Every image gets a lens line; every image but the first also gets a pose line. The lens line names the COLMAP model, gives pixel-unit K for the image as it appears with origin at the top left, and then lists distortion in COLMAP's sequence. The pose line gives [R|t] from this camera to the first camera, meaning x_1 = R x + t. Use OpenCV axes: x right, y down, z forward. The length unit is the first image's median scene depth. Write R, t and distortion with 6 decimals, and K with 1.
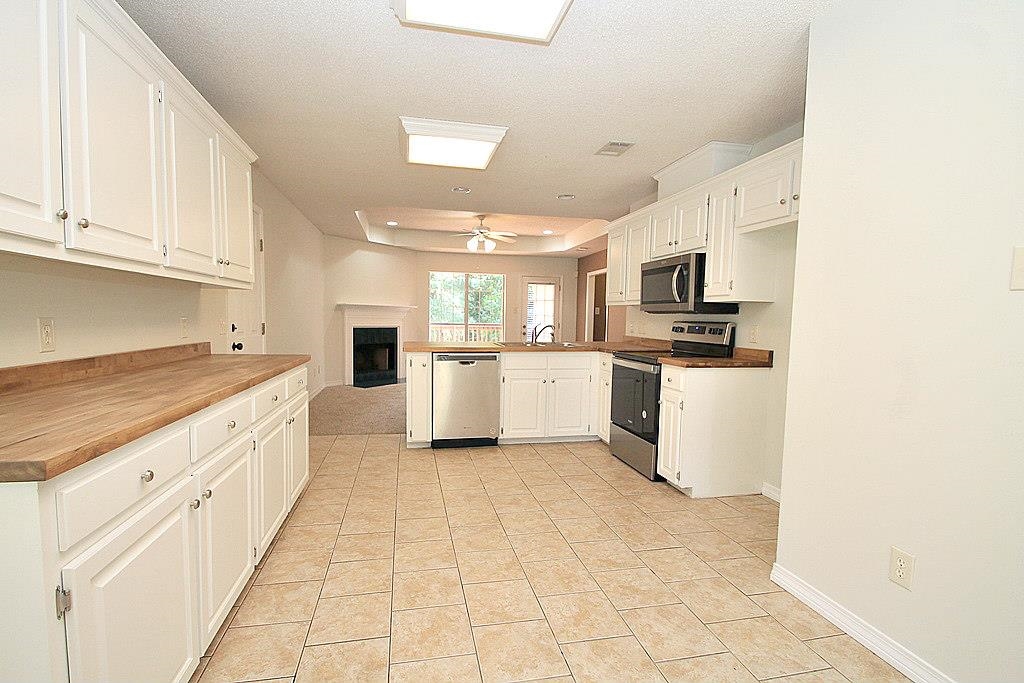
lens RADIAL K [[481.8, 0, 504.5], [0, 481.8, 351.7], [0, 0, 1]] dist [-0.001625, -0.000171]
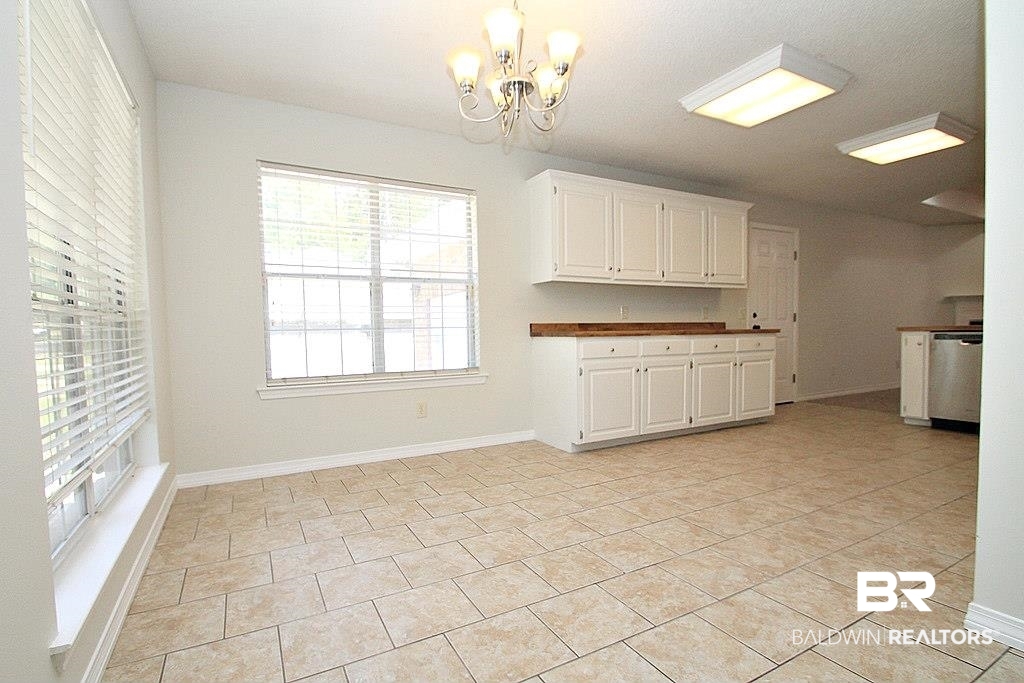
lens RADIAL K [[481.8, 0, 509.7], [0, 481.8, 344.7], [0, 0, 1]] dist [-0.001625, -0.000171]
pose [[0.287363, 0.001327, -0.957821, 0.727874], [-0.046305, 0.998849, -0.012509, 0.105983], [0.956702, 0.047947, 0.287094, -0.186285]]
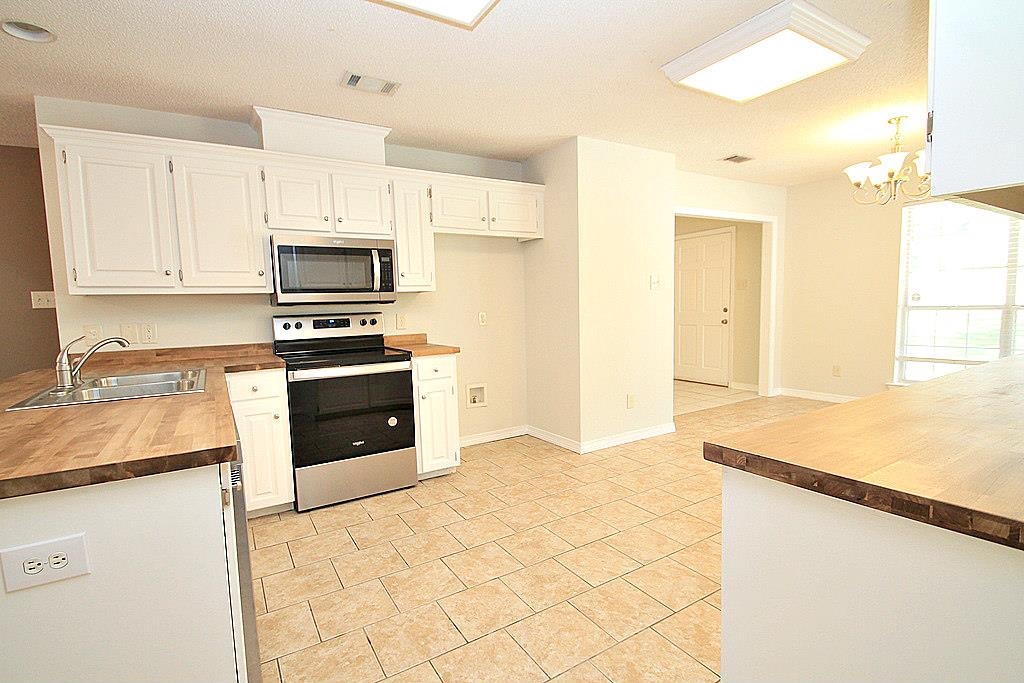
lens RADIAL K [[481.8, 0, 503.3], [0, 481.8, 347.5], [0, 0, 1]] dist [-0.001625, -0.000171]
pose [[-0.334161, -0.085160, 0.938661, -0.617576], [0.097040, 0.987509, 0.124138, -0.093839], [-0.937507, 0.132569, -0.321723, 1.168232]]
